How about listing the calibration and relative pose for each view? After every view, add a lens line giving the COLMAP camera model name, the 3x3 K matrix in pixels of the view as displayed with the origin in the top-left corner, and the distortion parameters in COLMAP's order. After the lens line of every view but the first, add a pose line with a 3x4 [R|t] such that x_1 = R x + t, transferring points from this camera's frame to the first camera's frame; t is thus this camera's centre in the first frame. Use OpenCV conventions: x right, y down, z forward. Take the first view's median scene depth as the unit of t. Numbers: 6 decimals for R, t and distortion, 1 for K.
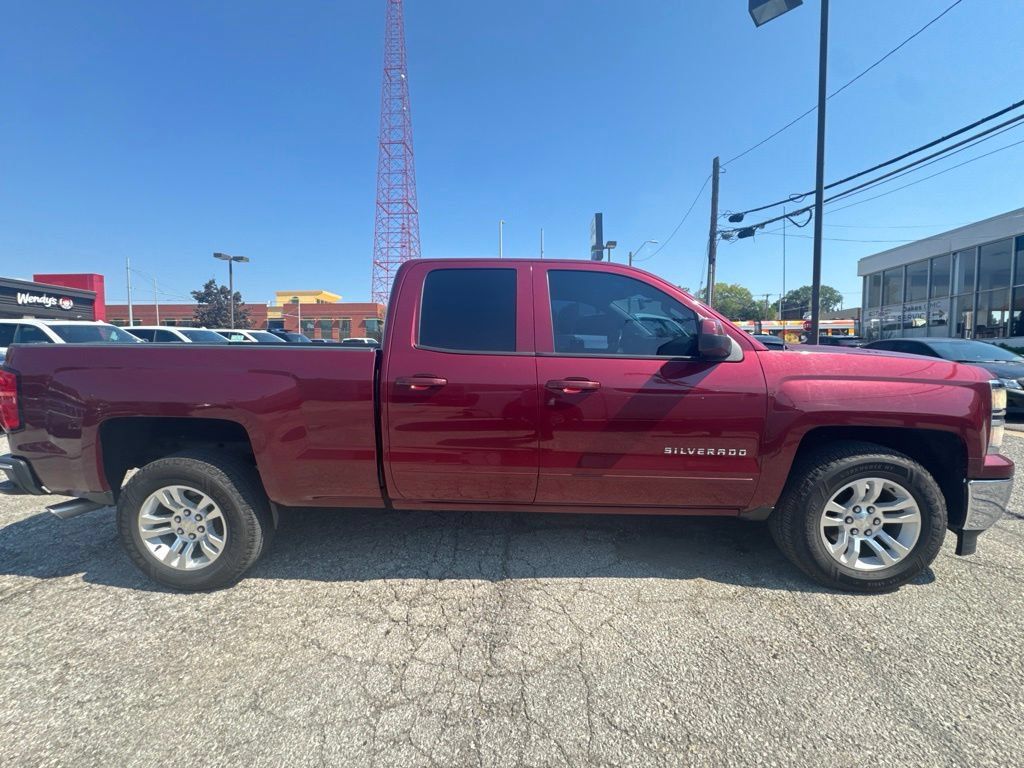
lens RADIAL K [[412.6, 0, 512.0], [0, 412.6, 384.0], [0, 0, 1]] dist [0.000934, 0.000110]
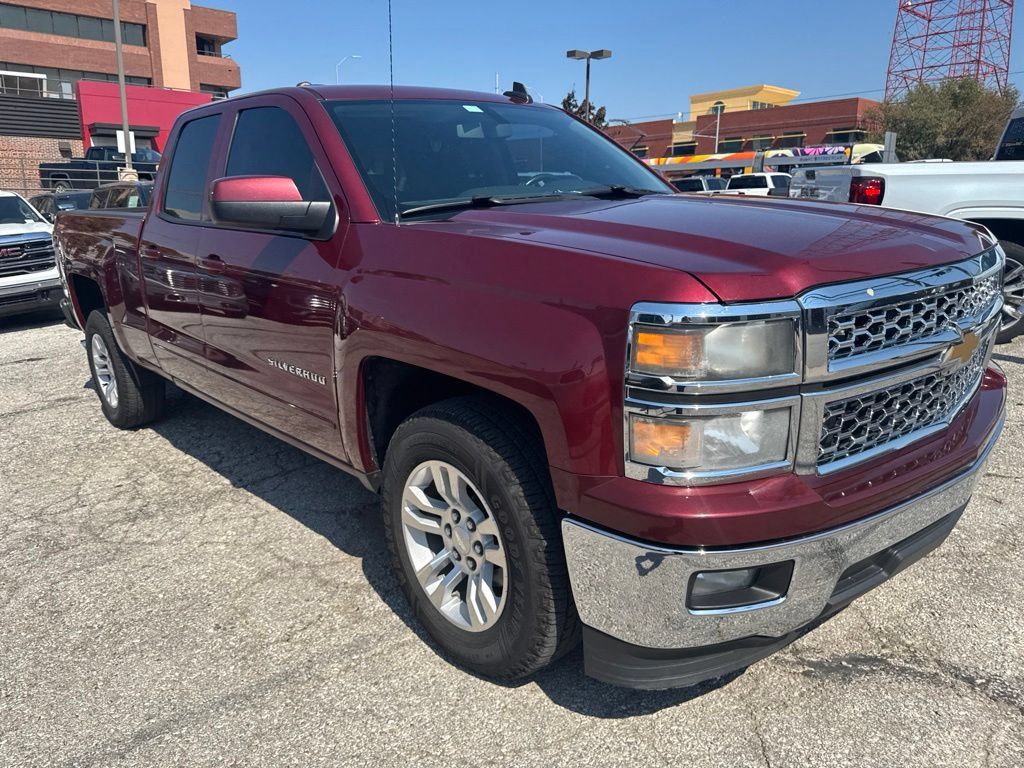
lens RADIAL K [[749.8, 0, 512.0], [0, 749.8, 384.0], [0, 0, 1]] dist [0.020974, -0.010536]
pose [[0.682141, 0.161609, -0.713138, 1.411626], [-0.039122, 0.981940, 0.185102, -0.053654], [0.730173, -0.098366, 0.676144, 0.354861]]
